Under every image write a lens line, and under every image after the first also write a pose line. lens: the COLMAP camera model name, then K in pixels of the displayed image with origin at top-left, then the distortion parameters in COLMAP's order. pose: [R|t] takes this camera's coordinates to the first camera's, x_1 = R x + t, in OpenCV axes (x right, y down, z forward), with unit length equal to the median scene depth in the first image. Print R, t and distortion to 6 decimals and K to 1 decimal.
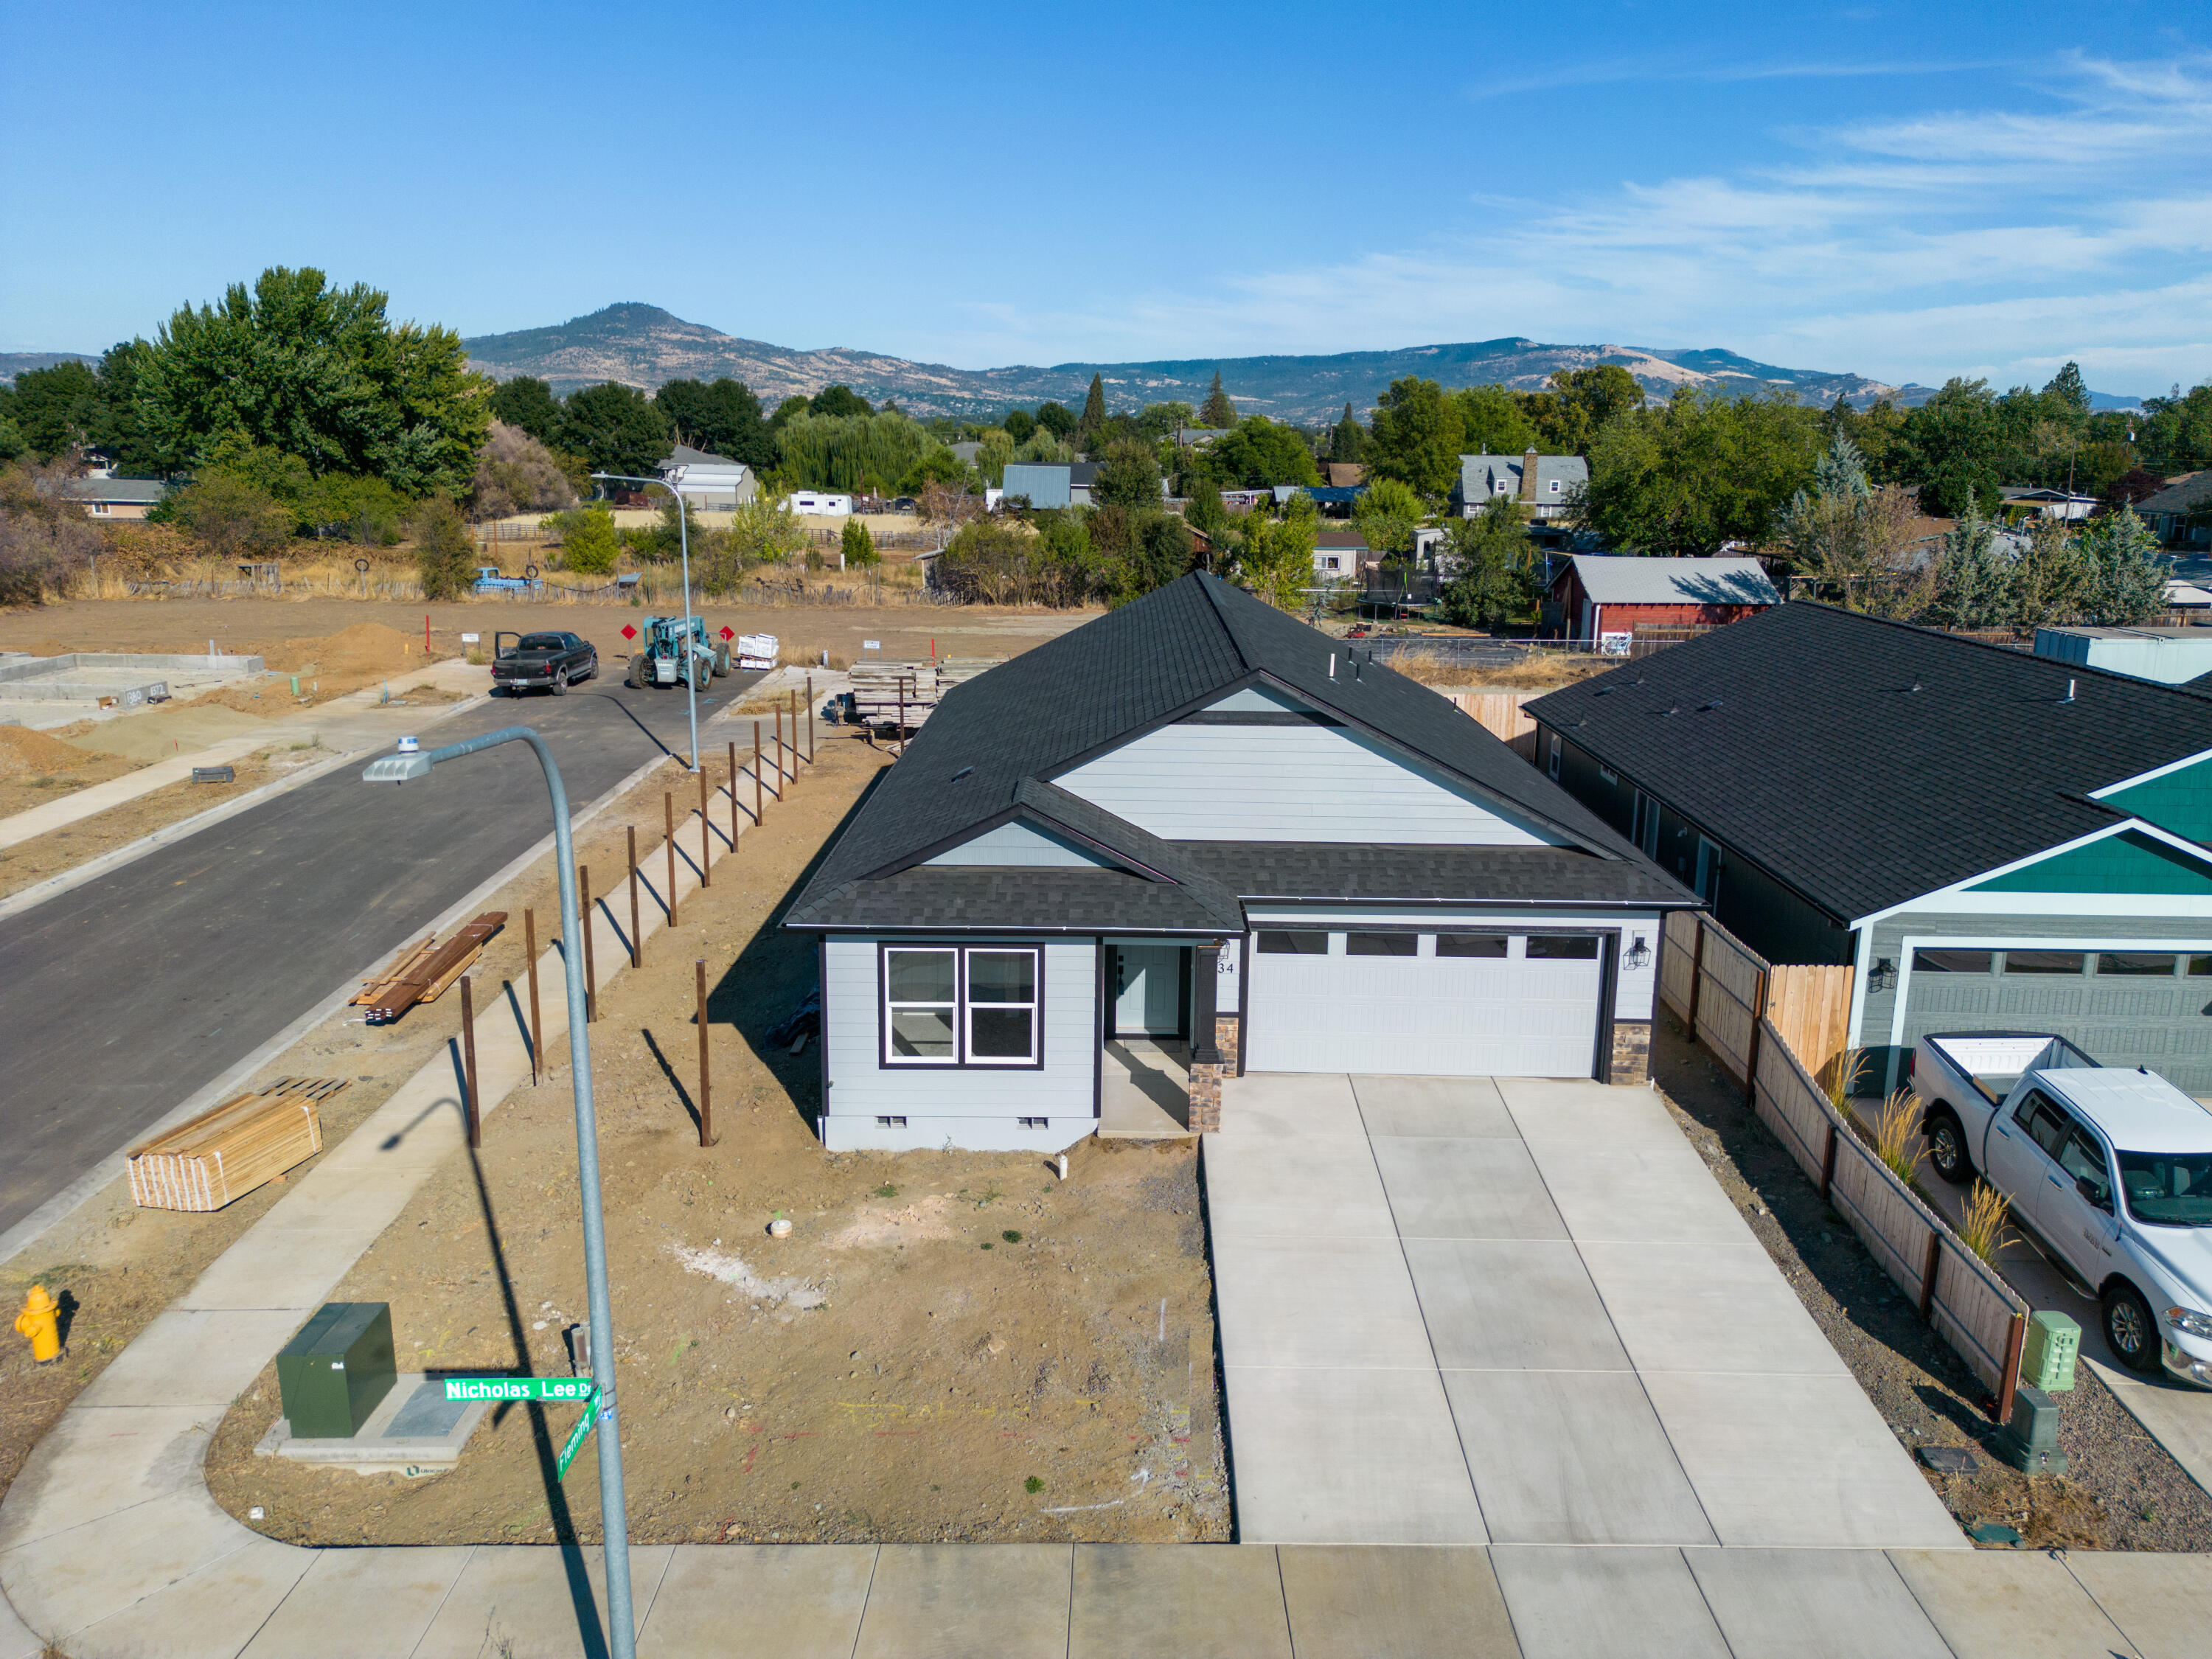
lens RADIAL K [[1572.8, 0, 1106.0], [0, 1572.8, 829.5], [0, 0, 1]] dist [0.077368, -0.097707]
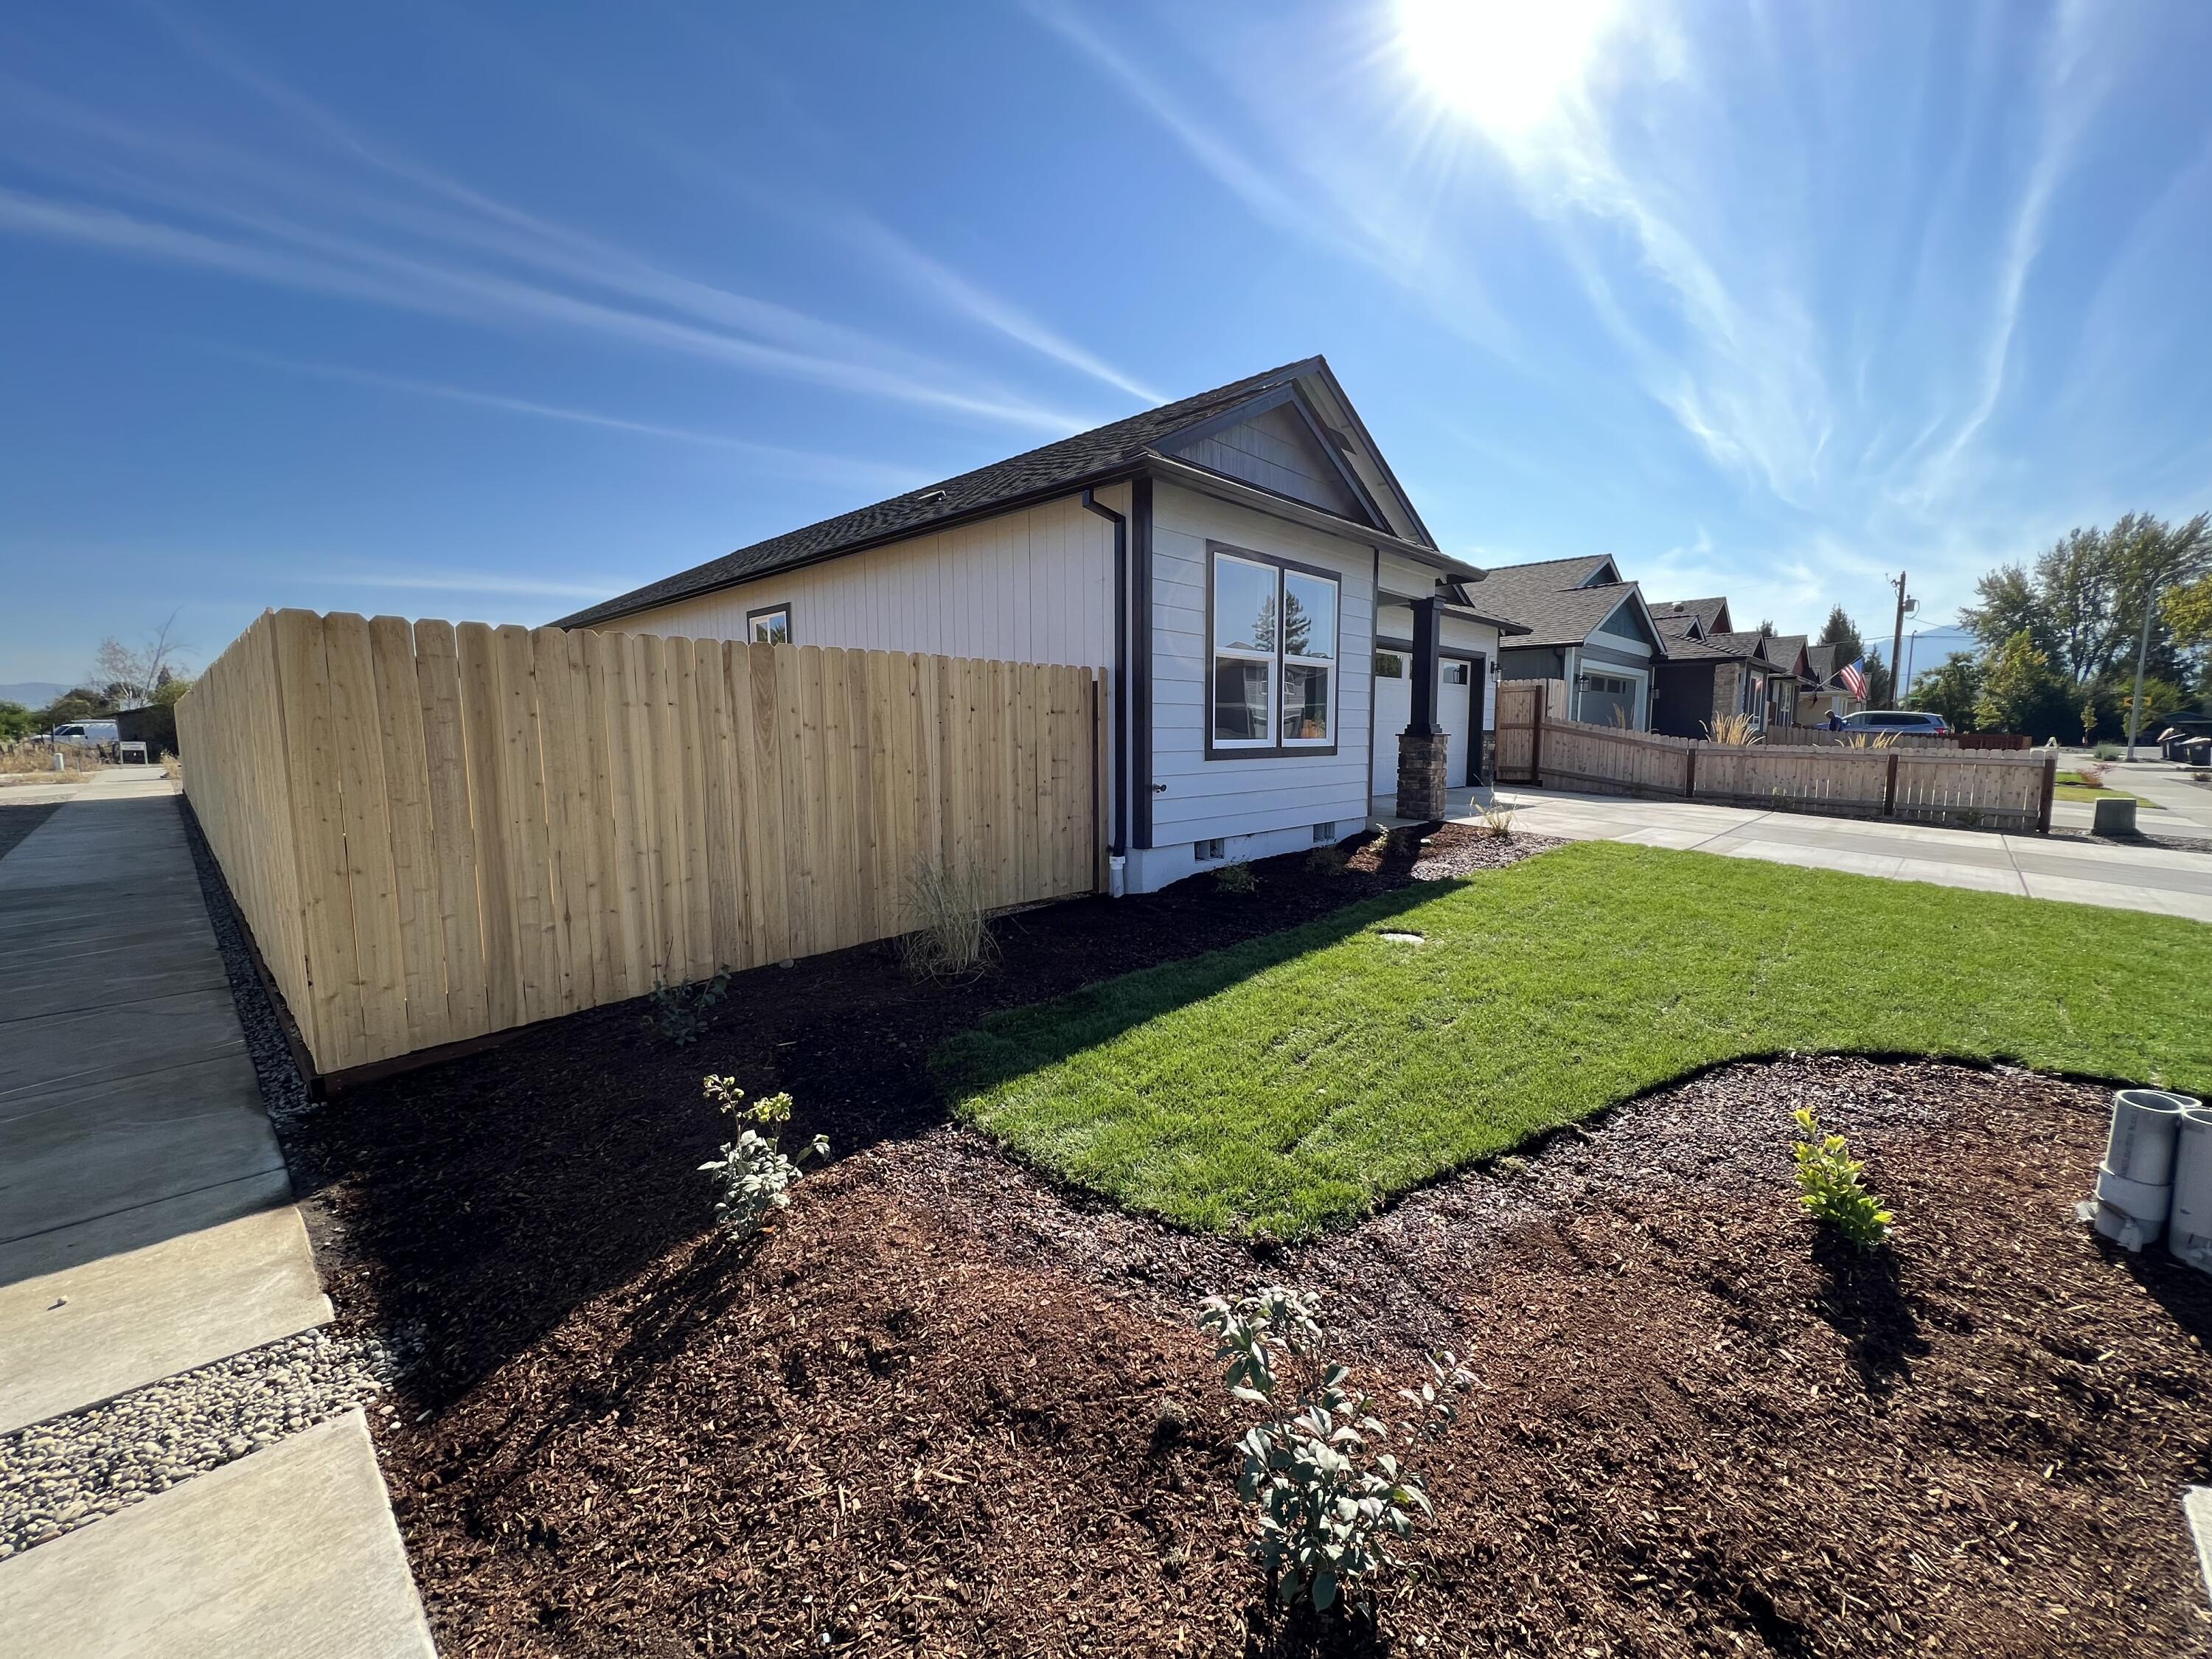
lens RADIAL K [[893.3, 0, 1106.0], [0, 893.3, 829.5], [0, 0, 1]] dist [0.000442, 0.000203]
pose [[0.685749, -0.094379, 0.721693, -0.401983], [0.188494, 0.980757, -0.050847, 0.177609], [-0.703007, 0.170903, 0.690343, 0.745637]]
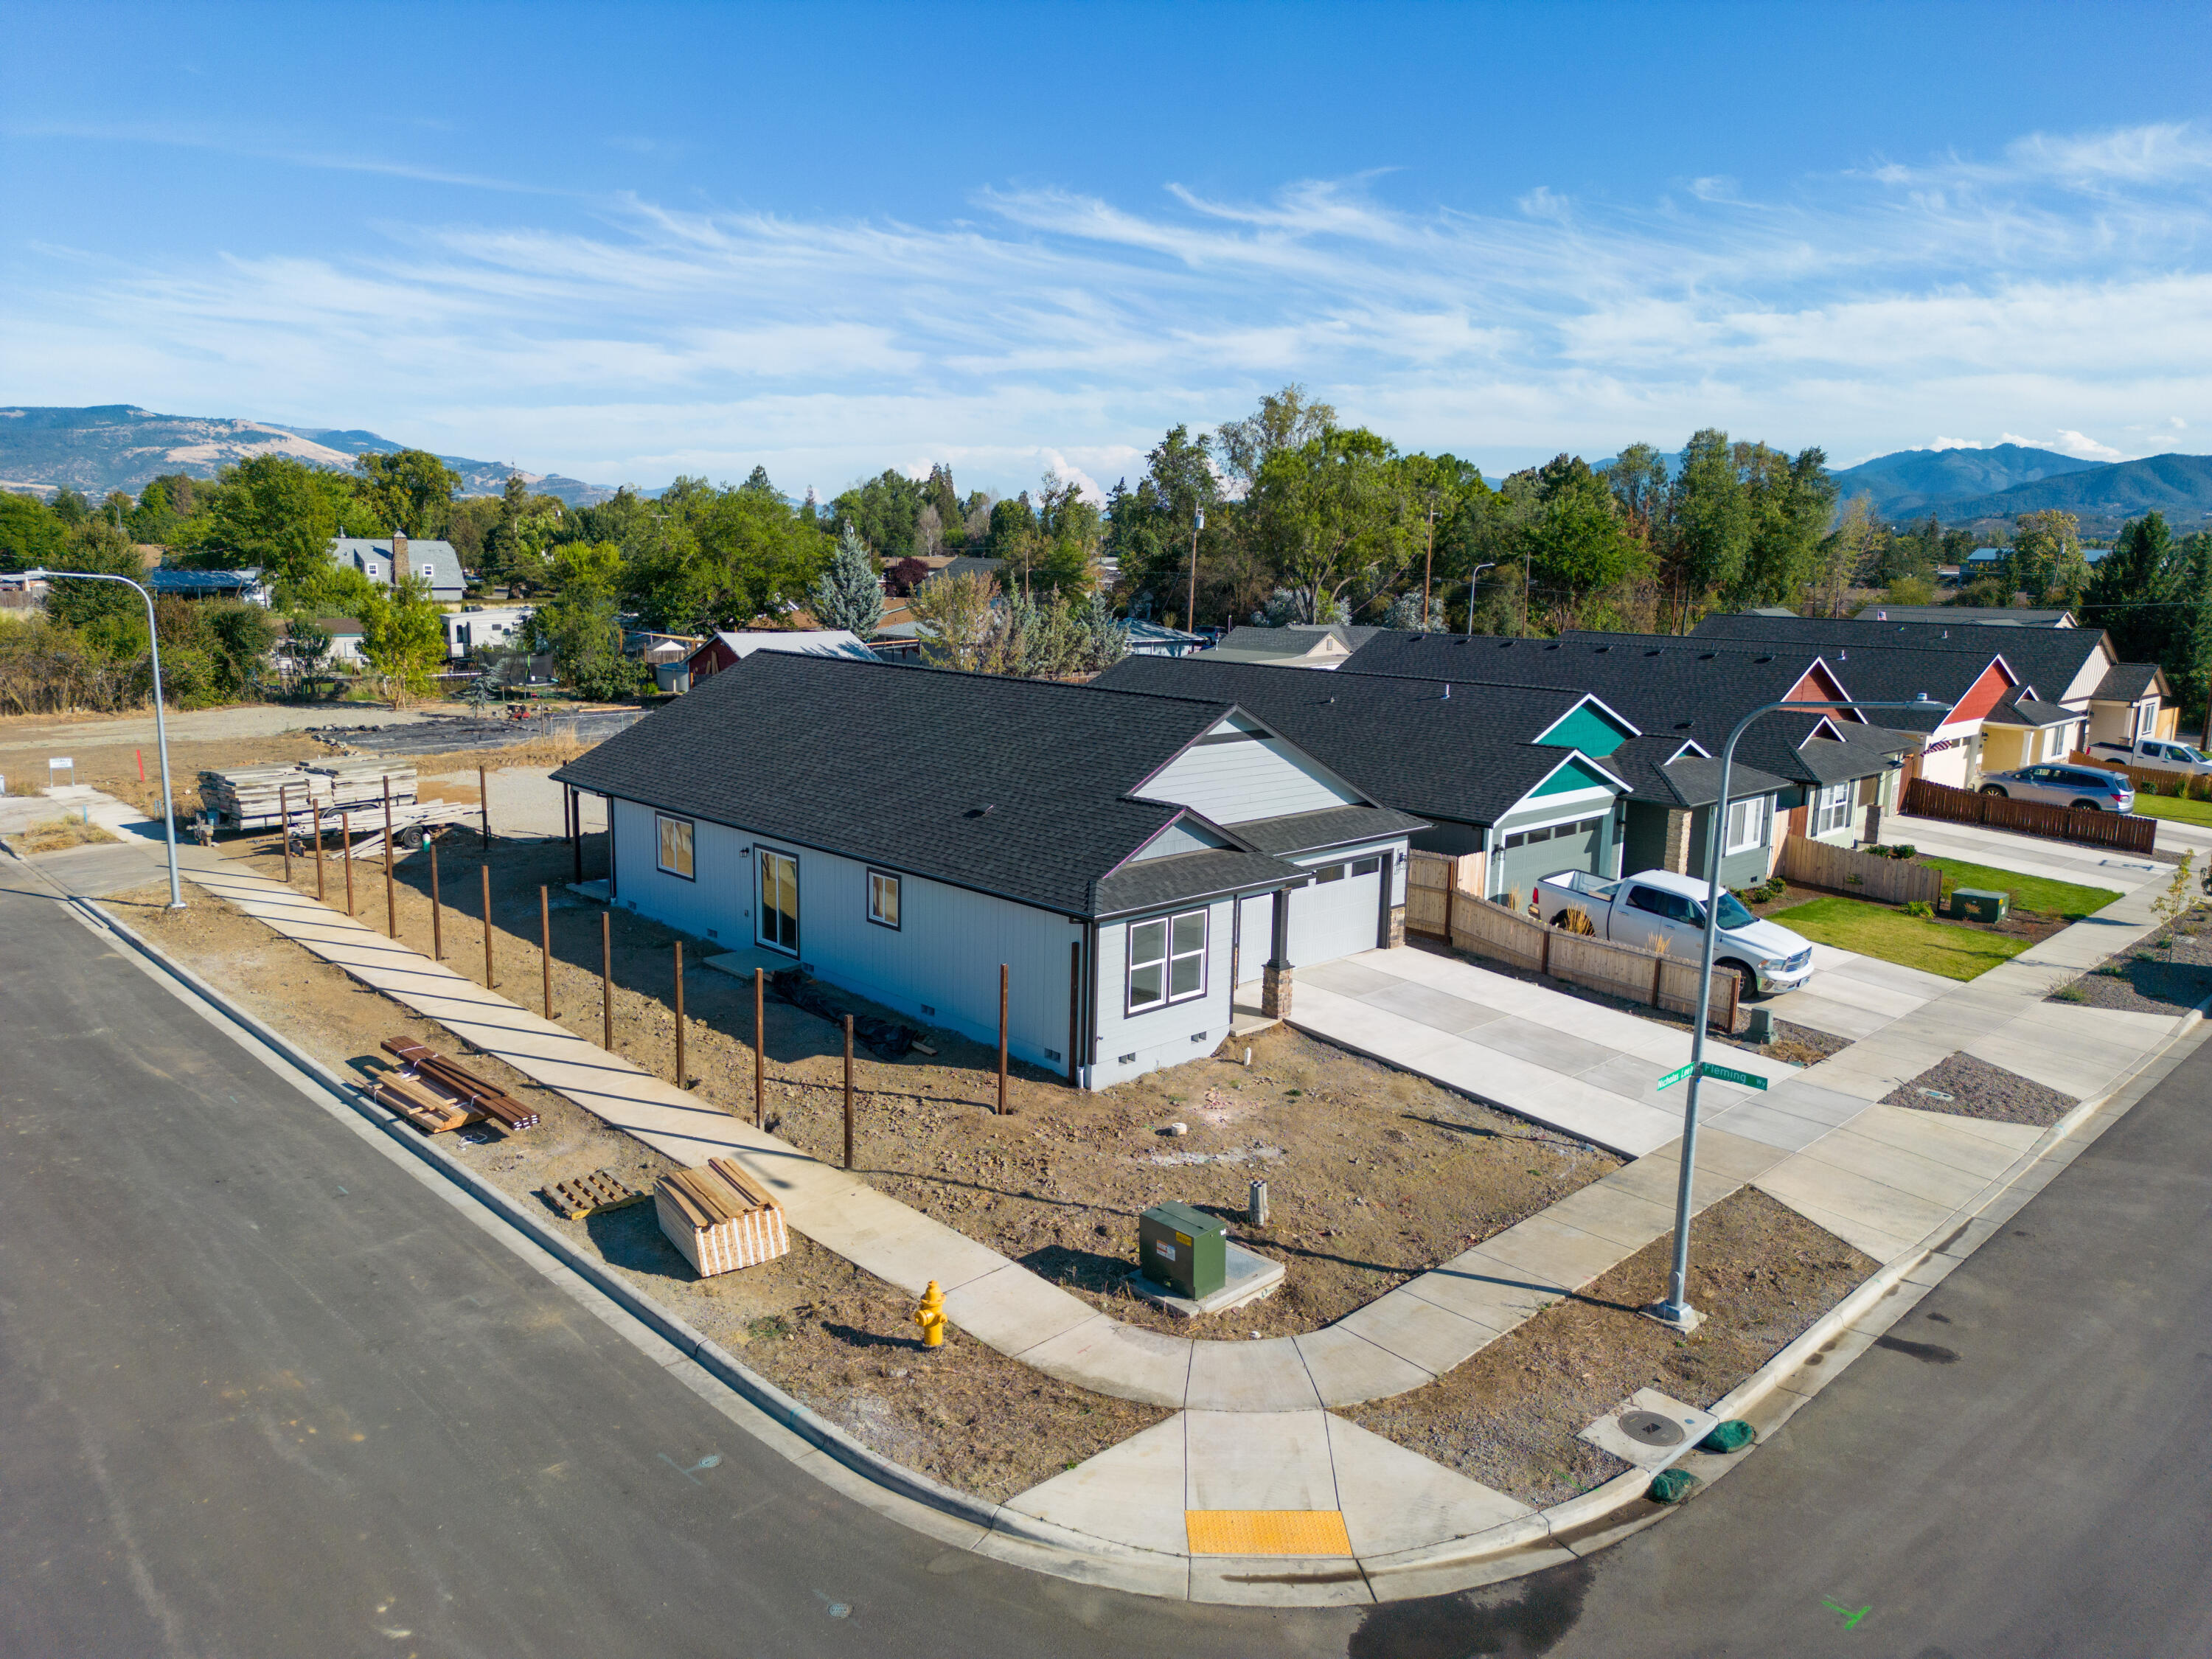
lens RADIAL K [[1552.2, 0, 1106.0], [0, 1552.2, 829.5], [0, 0, 1]] dist [0.007085, 0.001438]
pose [[0.714225, -0.122301, 0.689148, -0.972962], [0.153639, 0.987996, 0.016107, -0.027746], [-0.682845, 0.094376, 0.724441, 0.050312]]
